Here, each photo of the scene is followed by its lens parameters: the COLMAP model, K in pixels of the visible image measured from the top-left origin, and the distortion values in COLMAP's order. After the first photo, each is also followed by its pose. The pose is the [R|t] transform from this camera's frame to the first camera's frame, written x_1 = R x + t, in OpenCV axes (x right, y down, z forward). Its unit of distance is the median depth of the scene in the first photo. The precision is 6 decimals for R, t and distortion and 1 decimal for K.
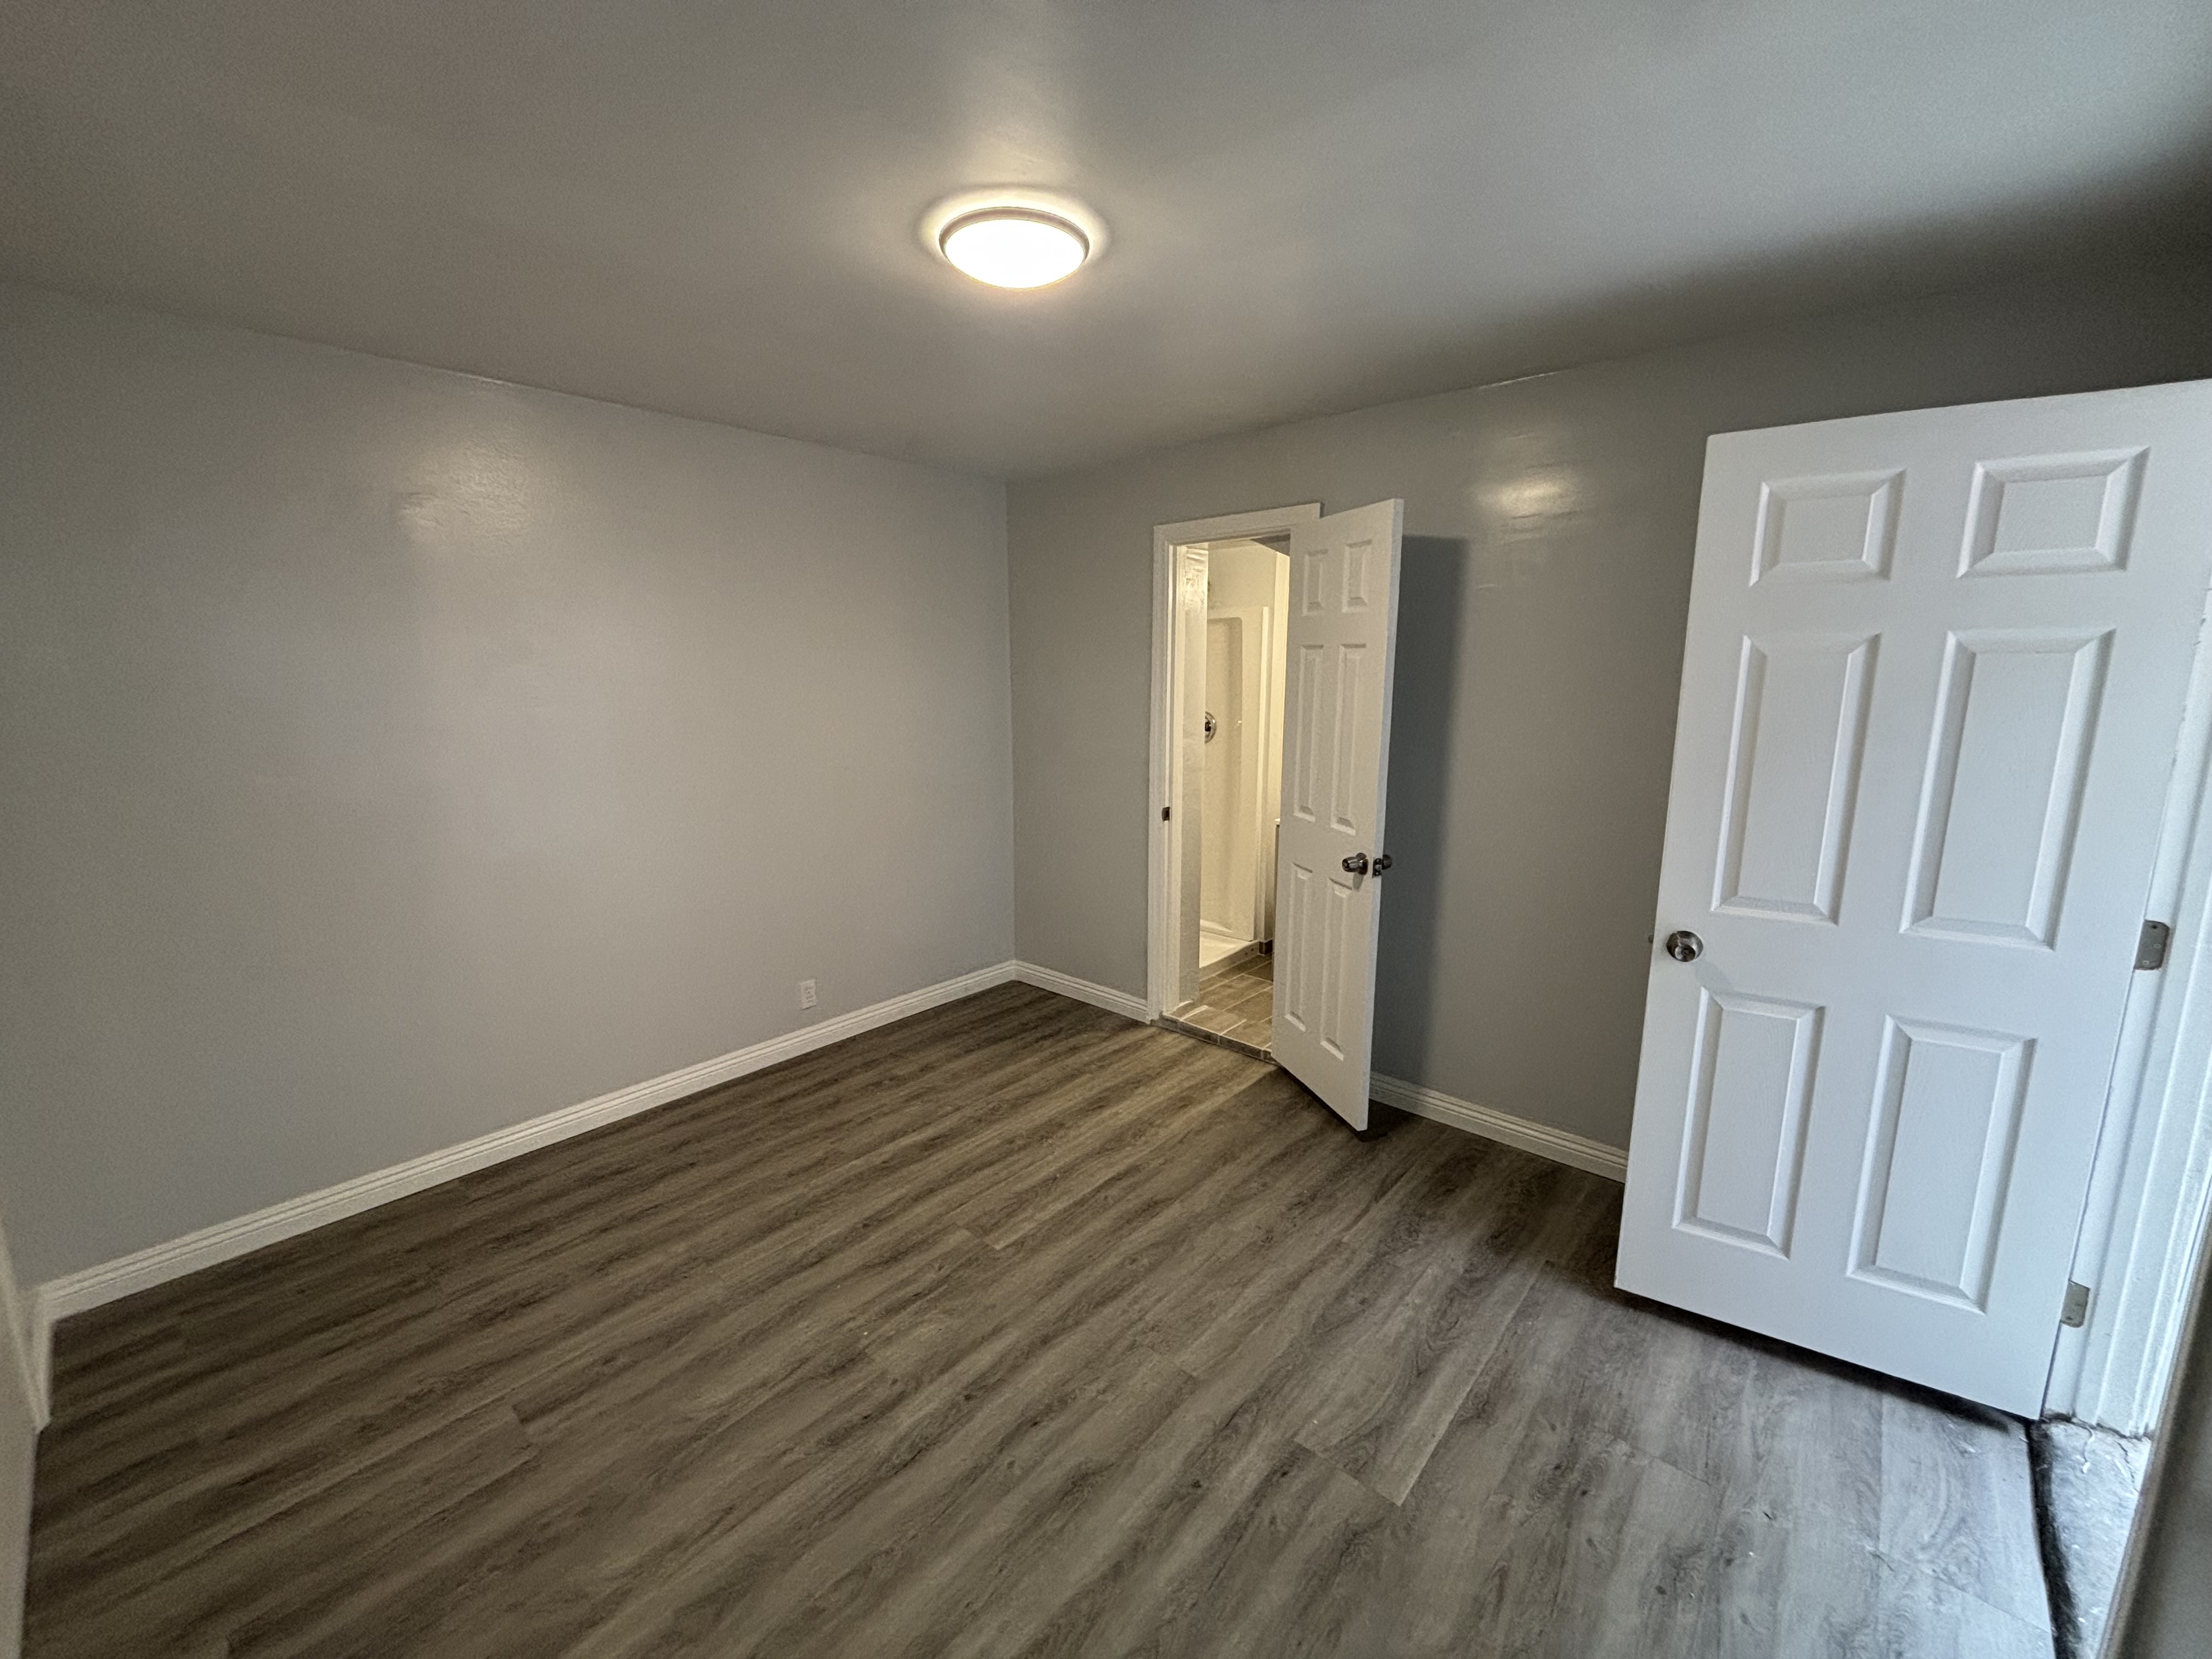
lens RADIAL K [[897.4, 0, 1101.7], [0, 897.4, 829.9], [0, 0, 1]] dist [0.000488, 0.000297]
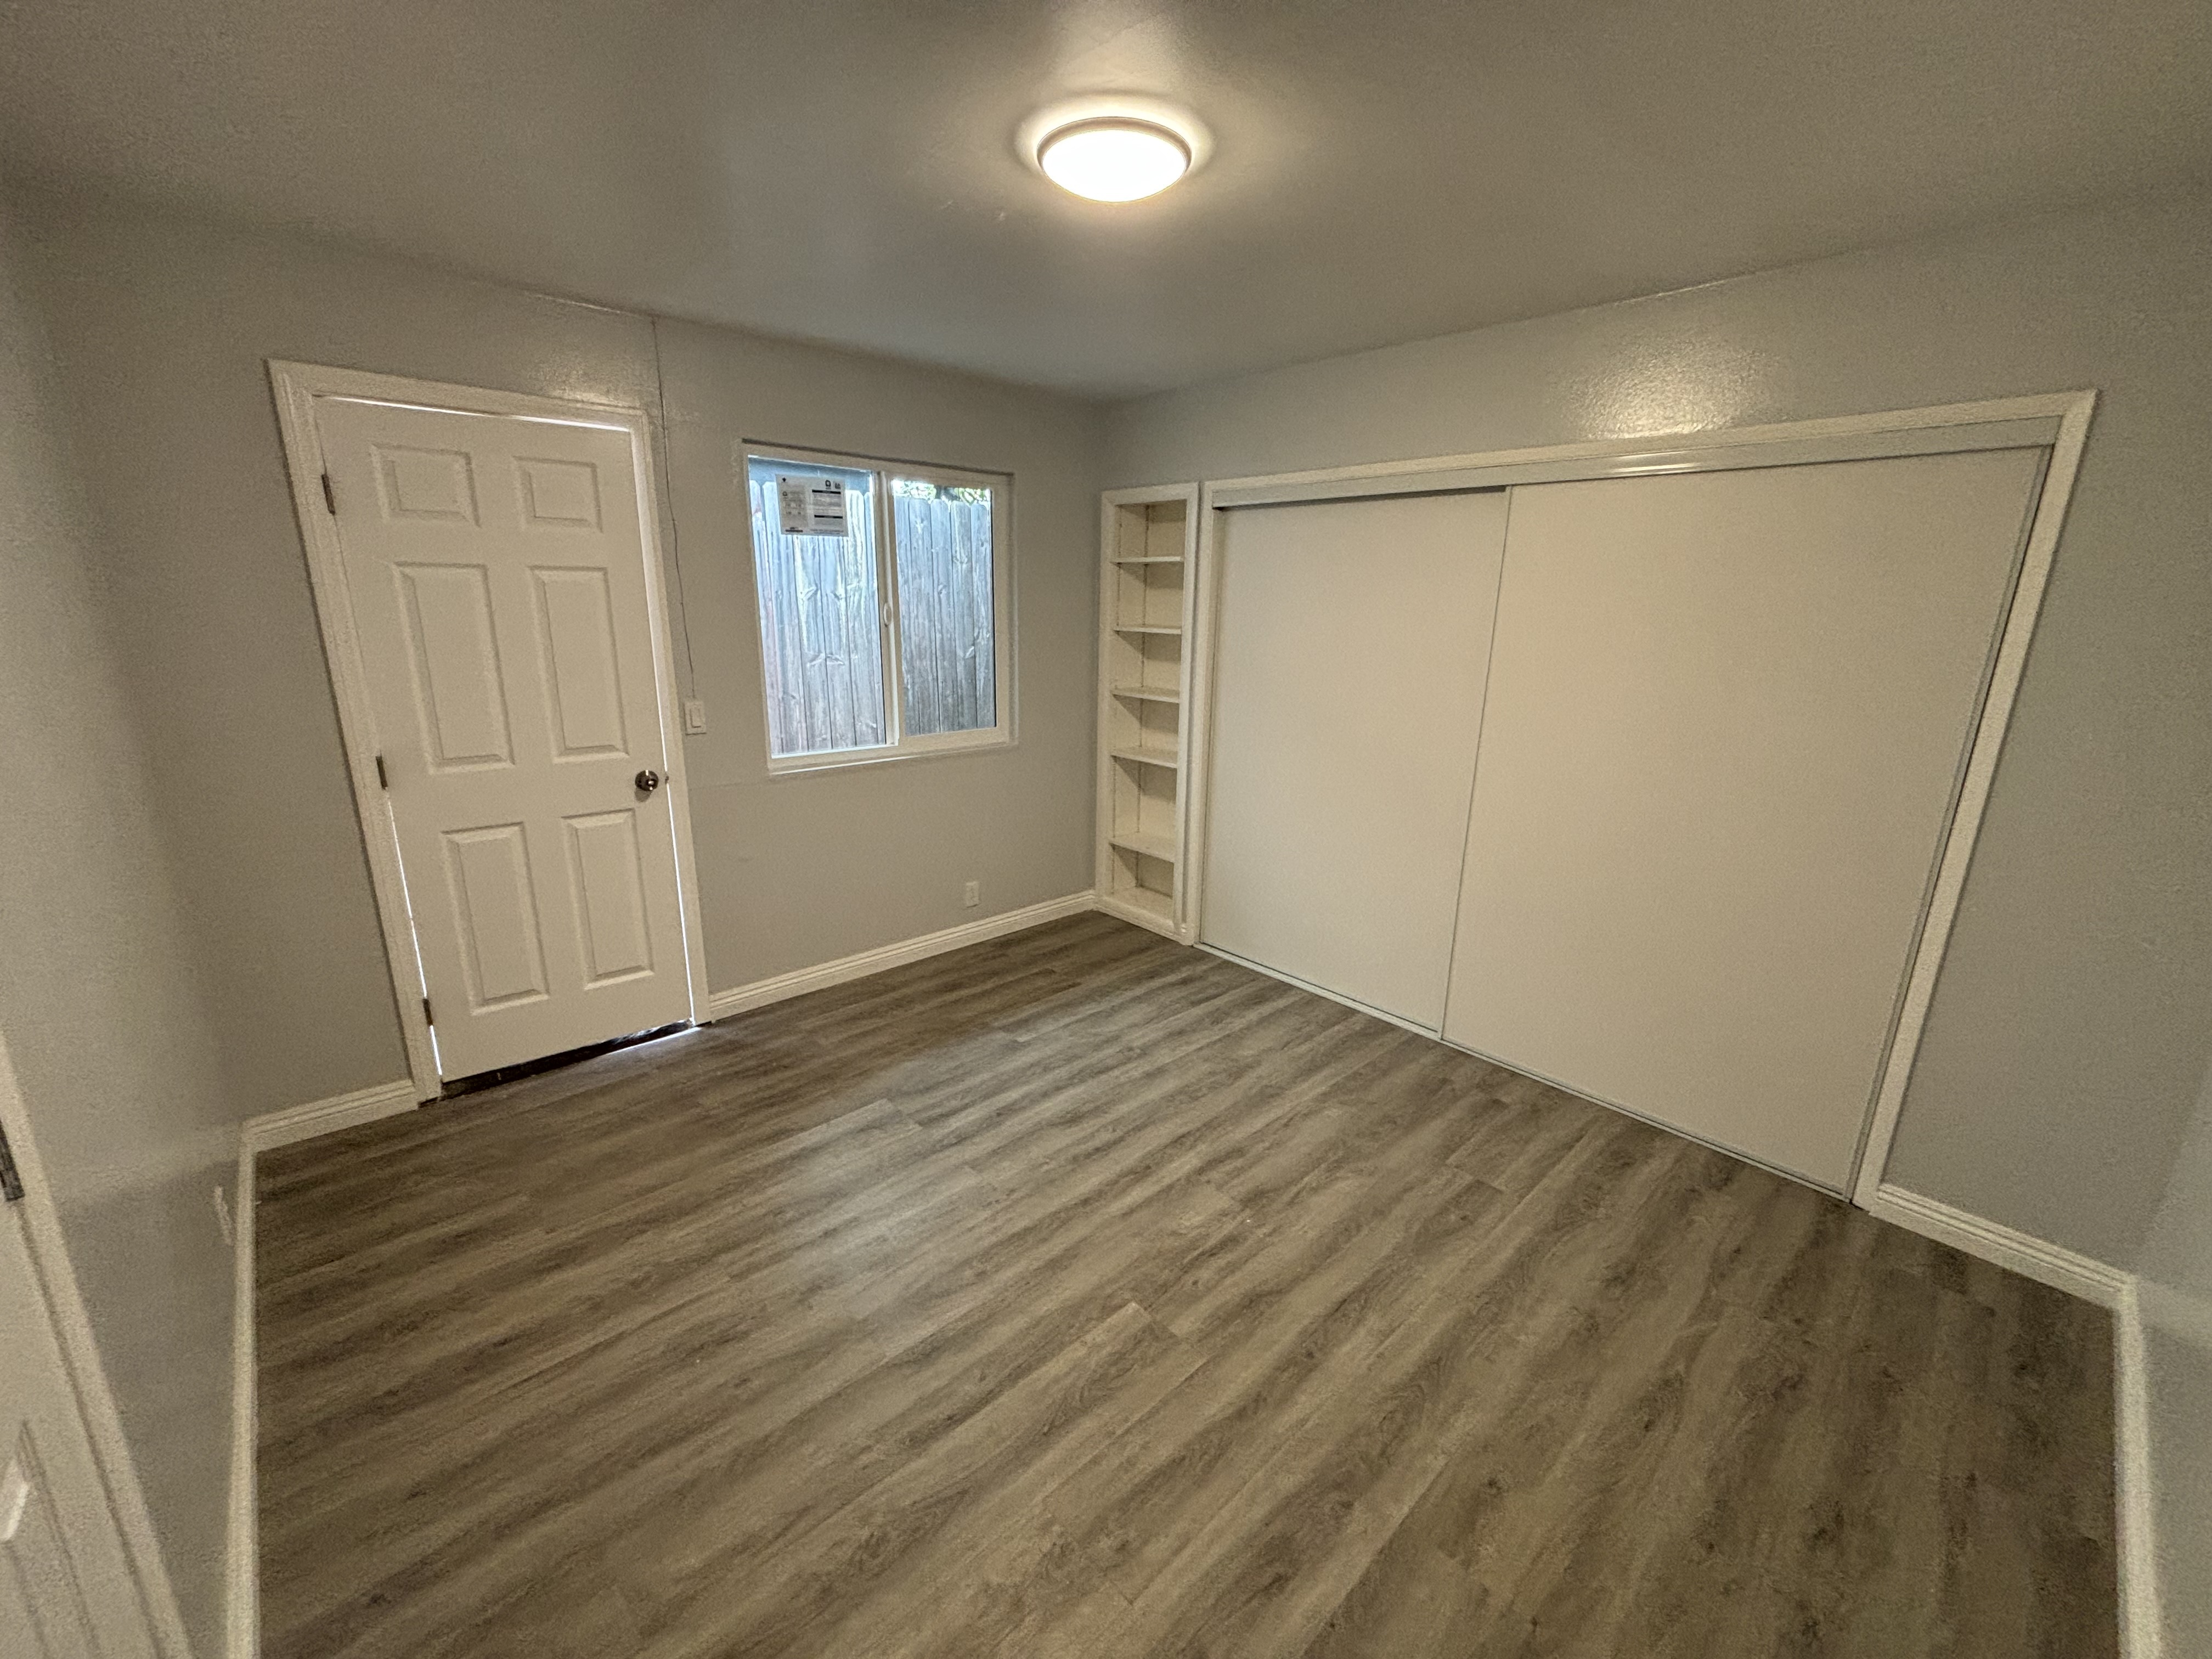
lens RADIAL K [[897.4, 0, 1101.7], [0, 897.4, 829.9], [0, 0, 1]] dist [0.000488, 0.000297]
pose [[-0.994901, -0.035979, 0.094224, -0.160704], [0.007951, 0.903326, 0.428881, -0.318355], [-0.100546, 0.427443, -0.898434, 1.686589]]
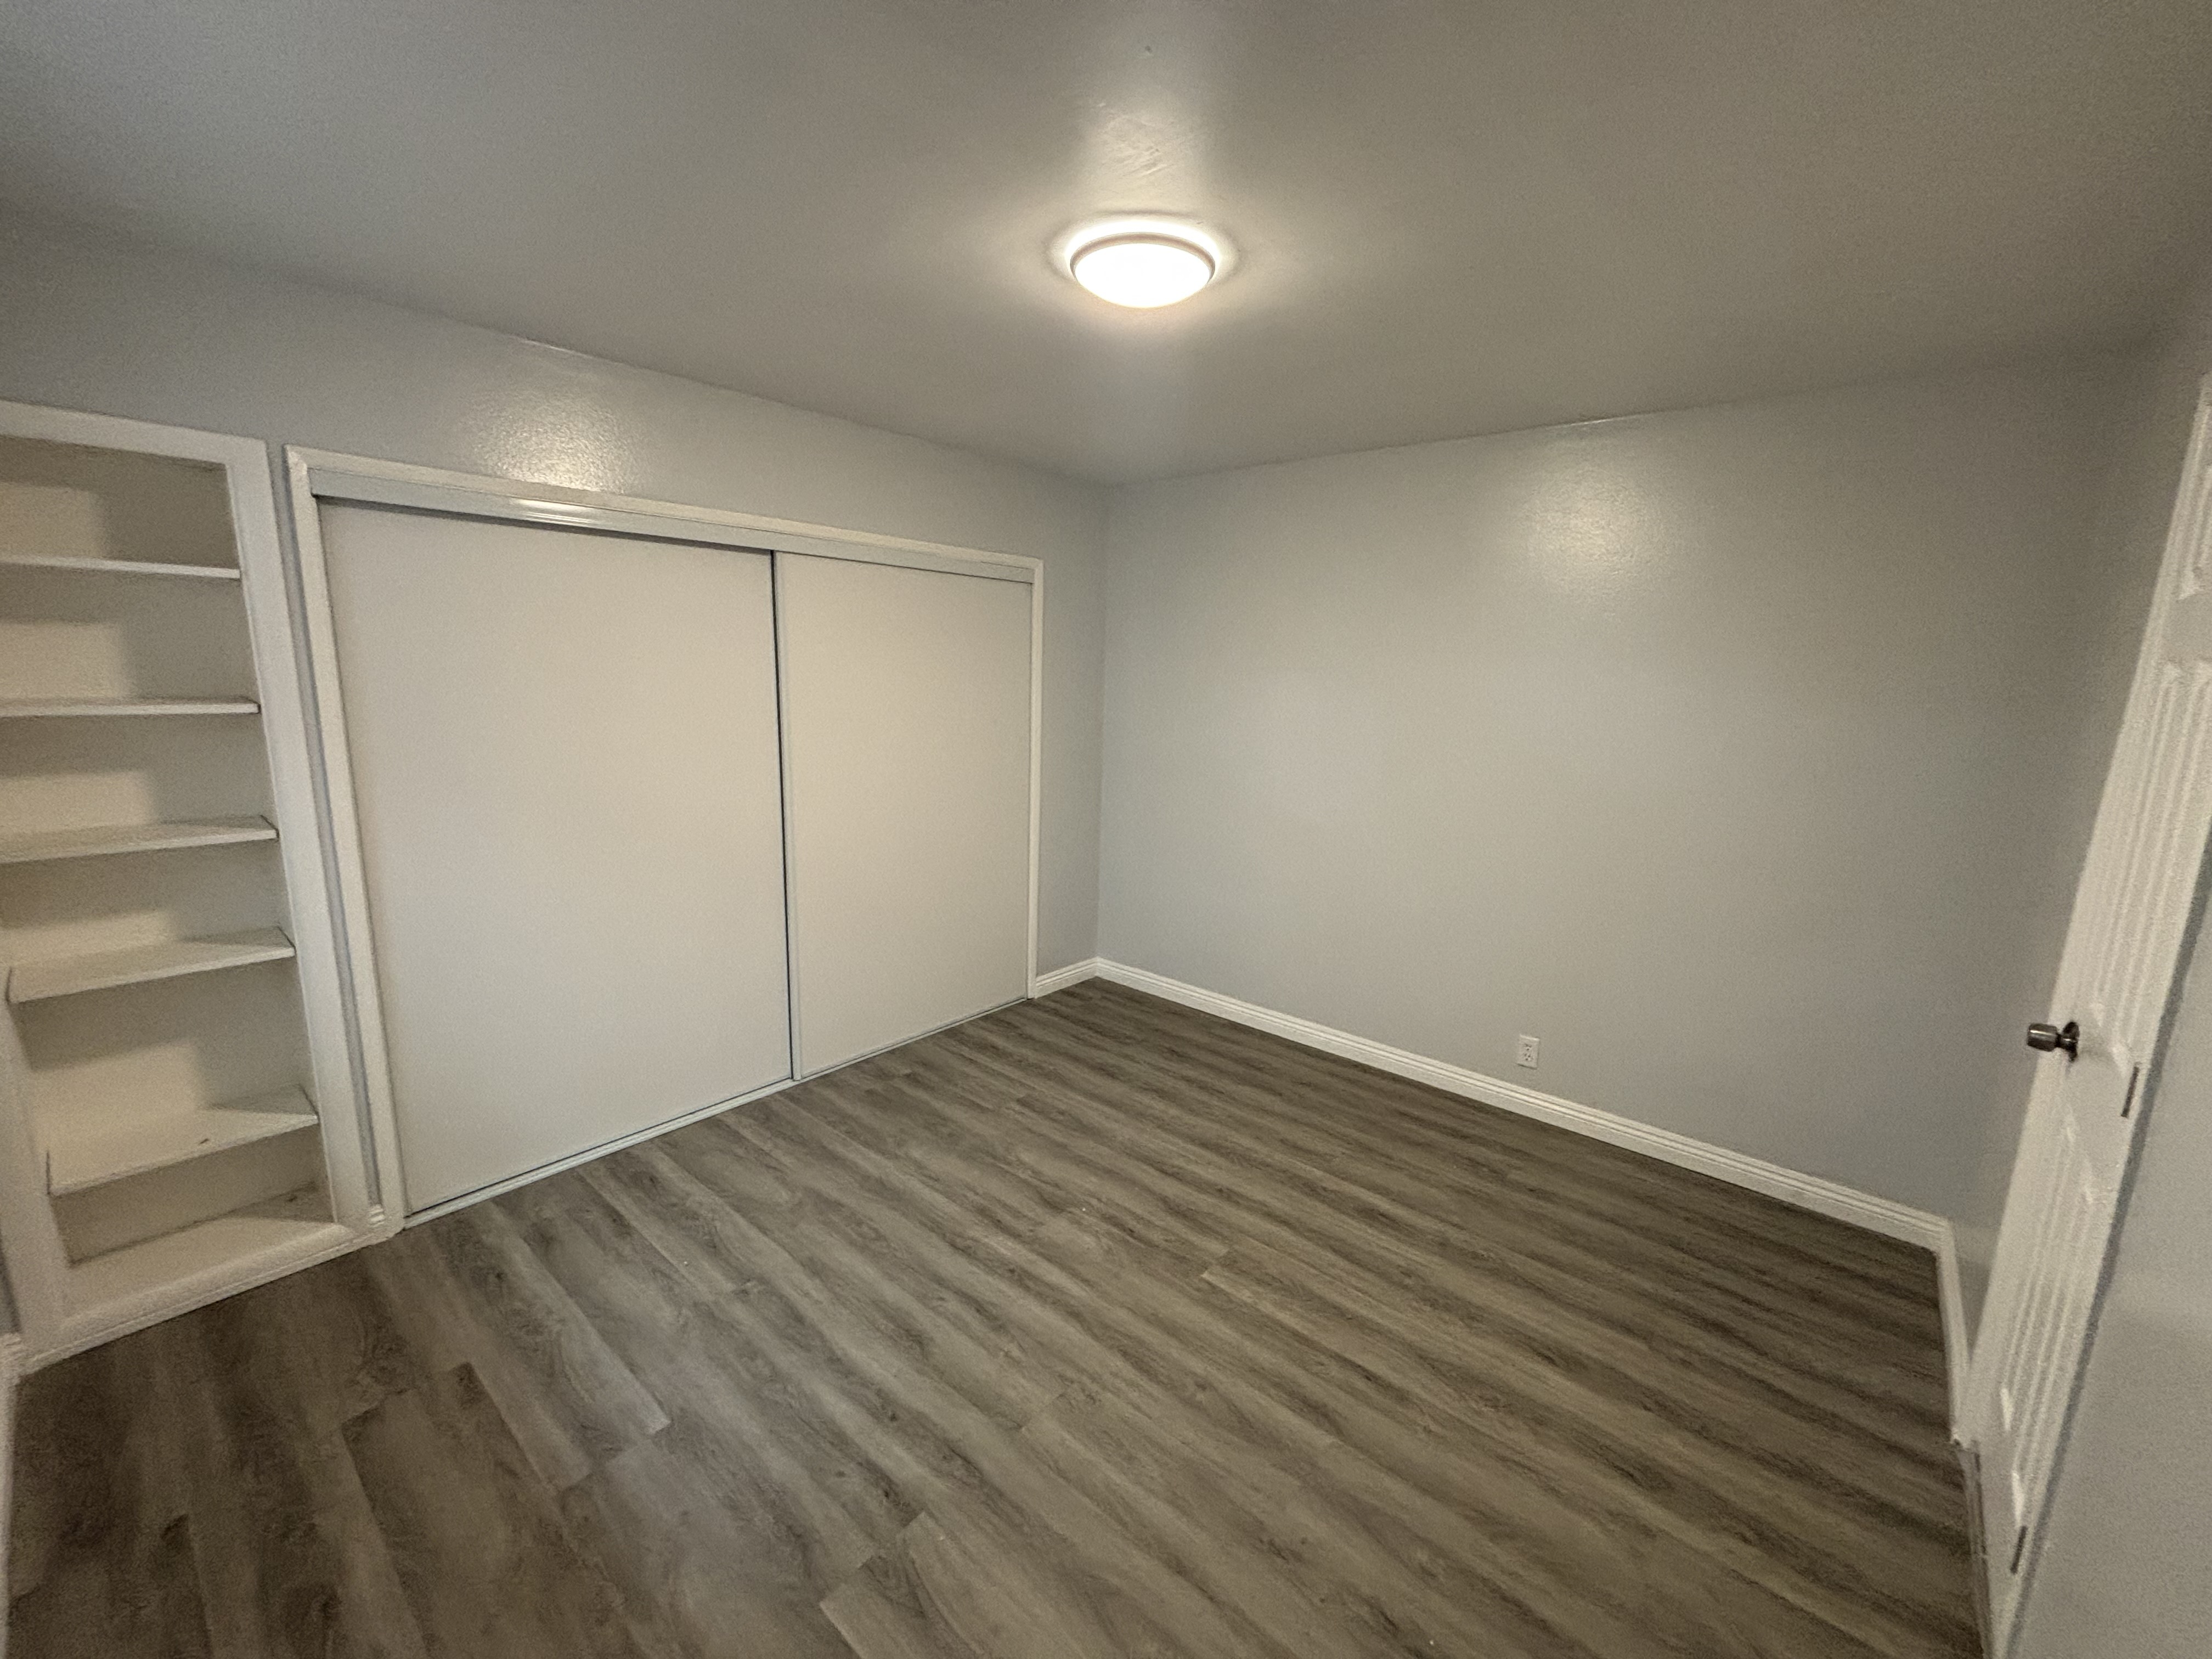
lens RADIAL K [[897.4, 0, 1101.7], [0, 897.4, 829.9], [0, 0, 1]] dist [0.000488, 0.000297]
pose [[0.019496, 0.192844, -0.981036, 0.797828], [-0.214473, 0.959187, 0.184287, -0.163218], [0.976535, 0.206813, 0.060060, 0.789753]]
